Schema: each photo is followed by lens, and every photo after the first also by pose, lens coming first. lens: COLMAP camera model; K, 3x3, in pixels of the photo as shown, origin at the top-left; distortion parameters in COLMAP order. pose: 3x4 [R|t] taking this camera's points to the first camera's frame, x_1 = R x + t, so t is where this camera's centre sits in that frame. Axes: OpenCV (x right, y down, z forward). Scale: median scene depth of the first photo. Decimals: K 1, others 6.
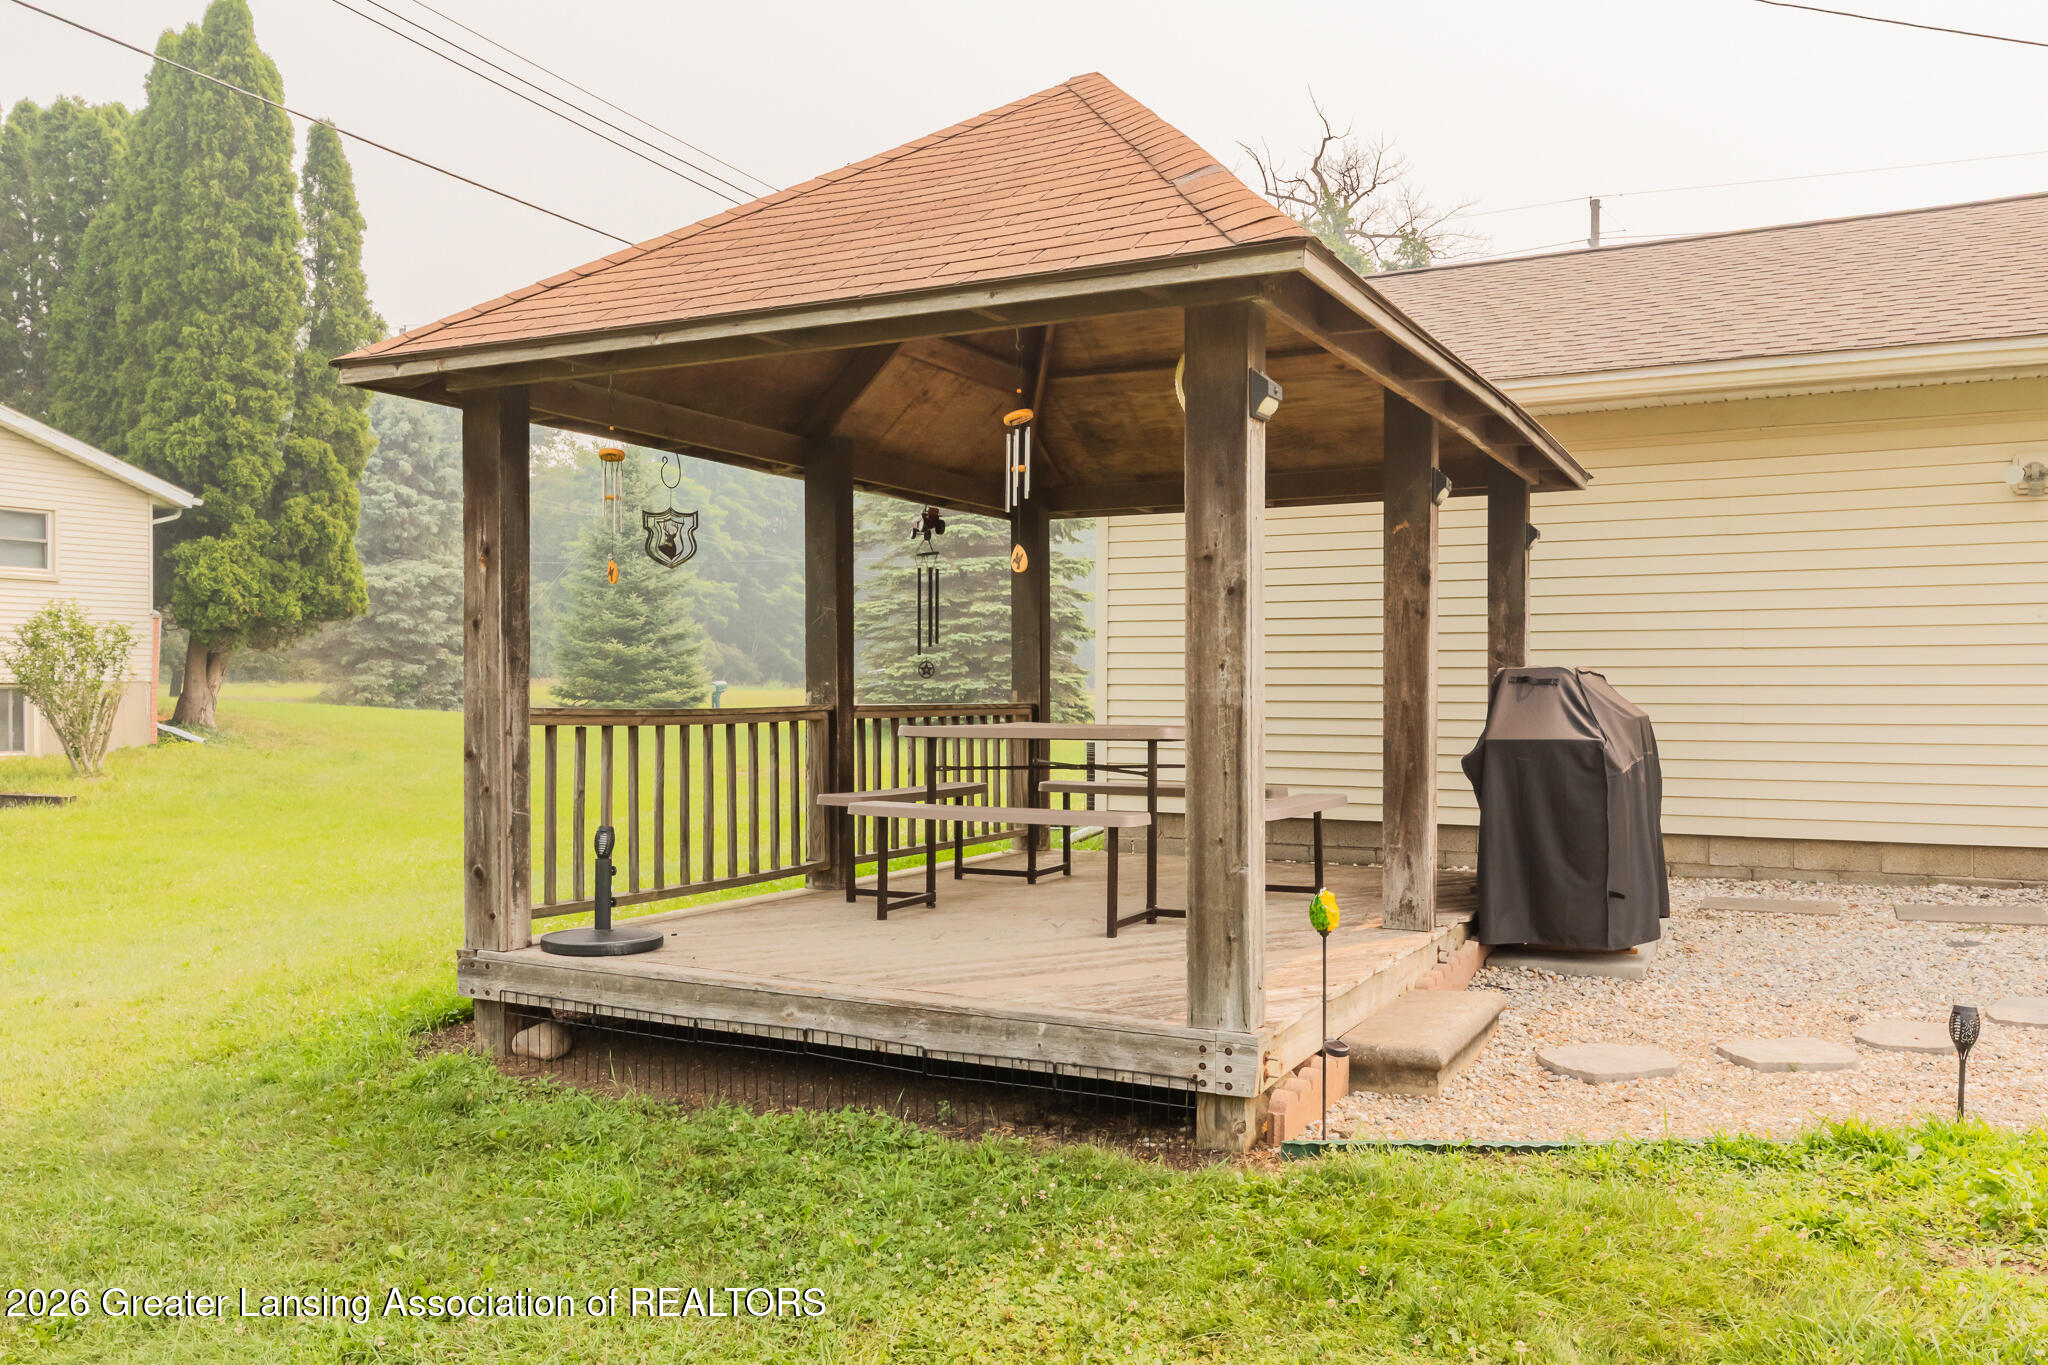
lens RADIAL K [[1547.6, 0, 1019.7], [0, 1547.6, 718.4], [0, 0, 1]] dist [-0.005497, -0.000639]
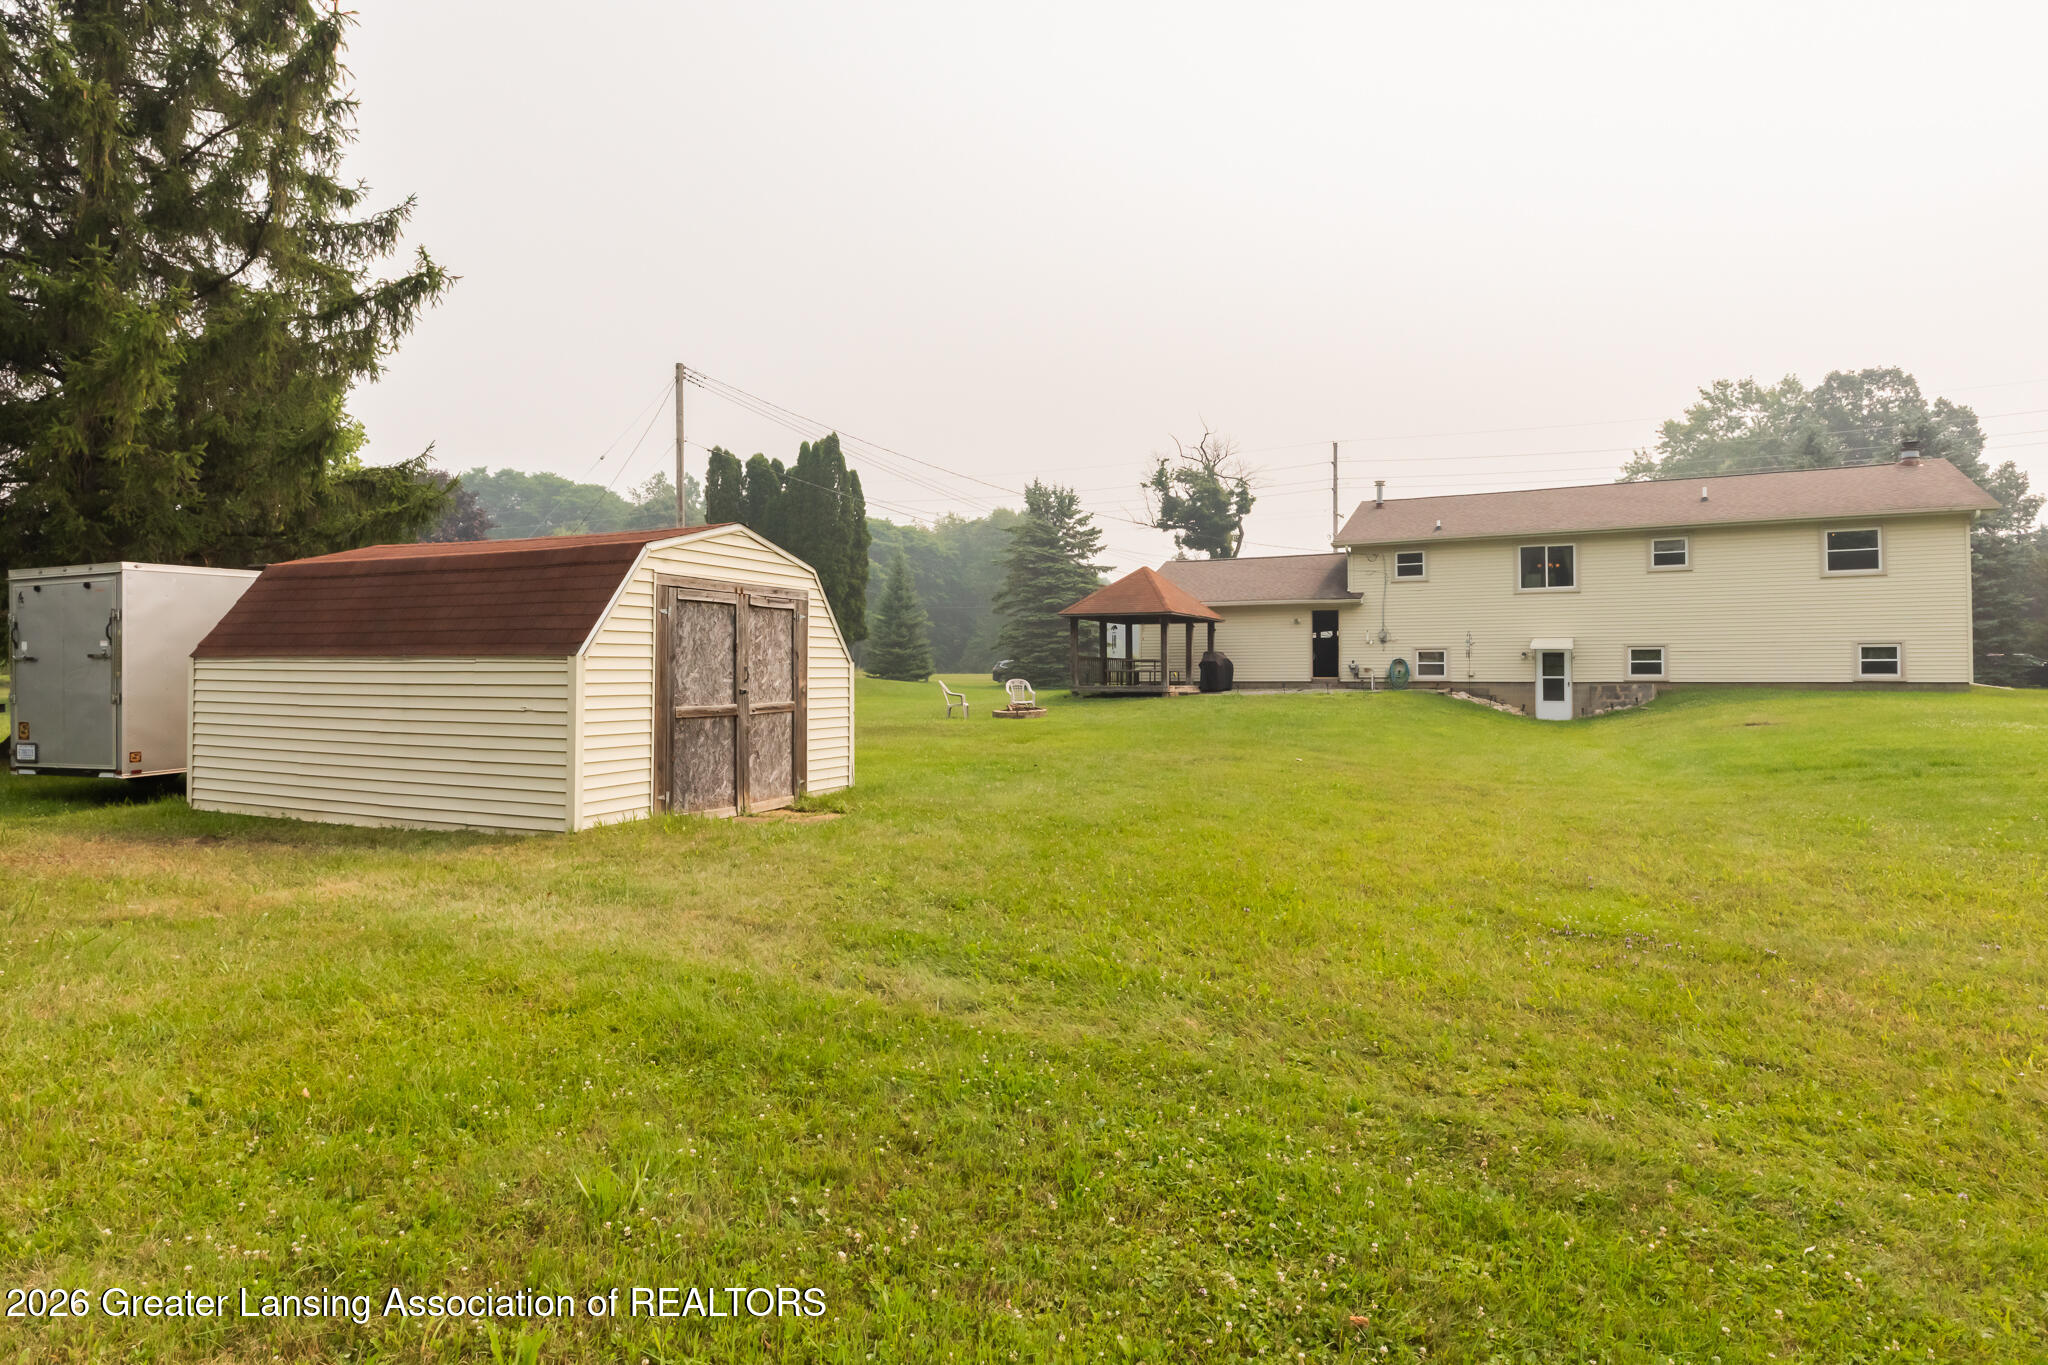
lens RADIAL K [[1102.9, 0, 1024.0], [0, 1102.9, 682.5], [0, 0, 1]] dist [0.001784, -0.000069]
pose [[0.999955, 0.004380, 0.008473, -0.155893], [-0.004215, 0.999802, -0.019437, 0.059498], [-0.008557, 0.019400, 0.999775, -1.158394]]
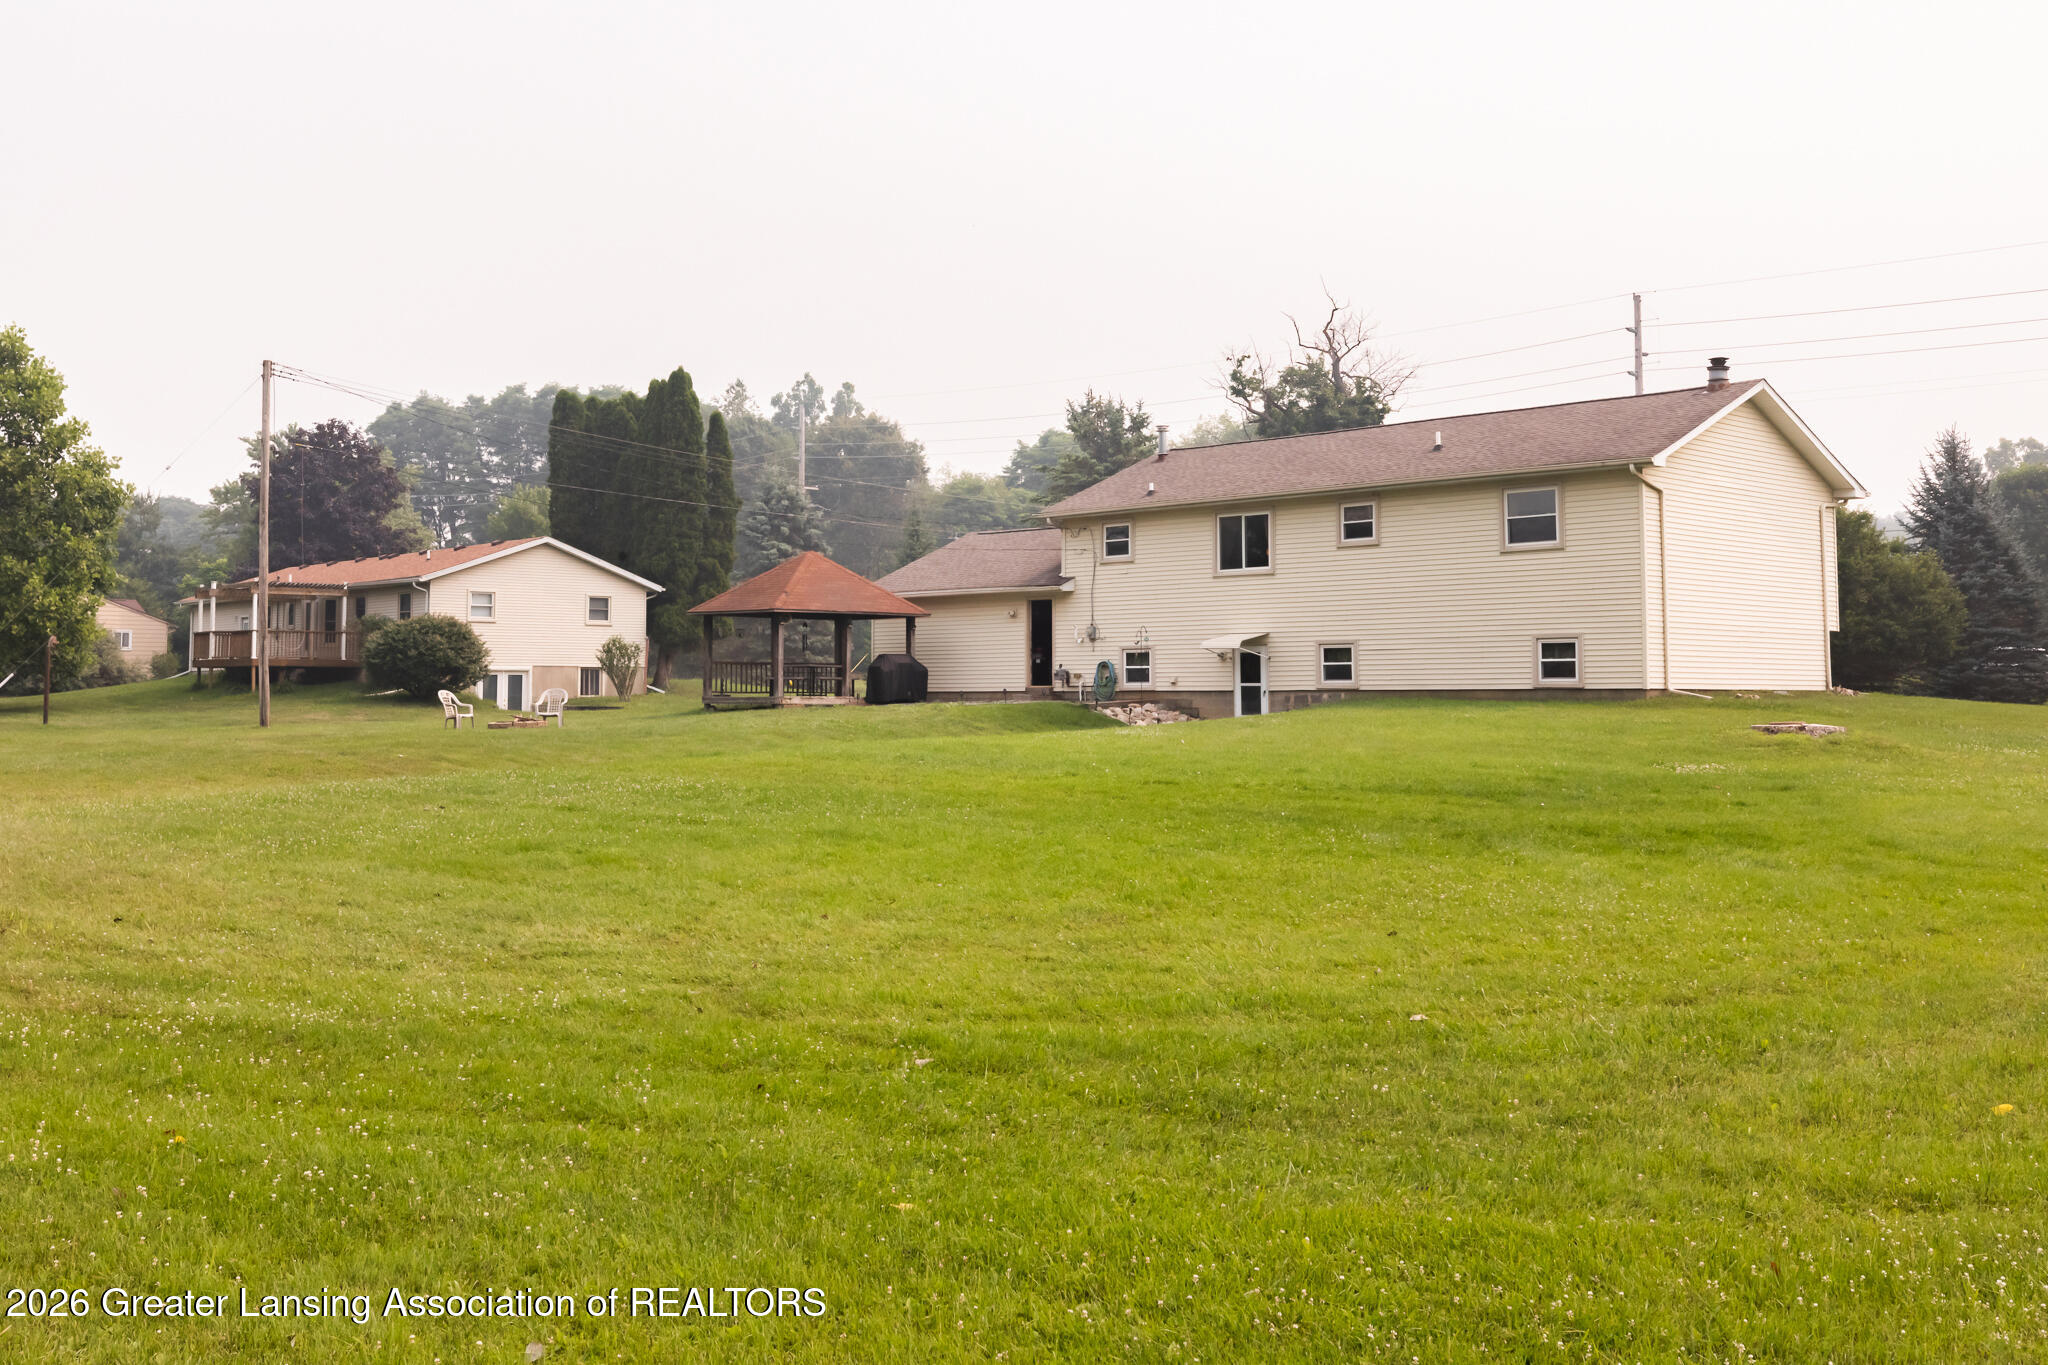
lens RADIAL K [[2039.2, 0, 1024.0], [0, 2039.2, 682.5], [0, 0, 1]] dist [-0.009375, -0.145221]
pose [[0.951883, -0.002110, -0.306454, 0.914830], [-0.005111, 0.999728, -0.022759, 0.067618], [0.306419, 0.023230, 0.951613, -1.733145]]
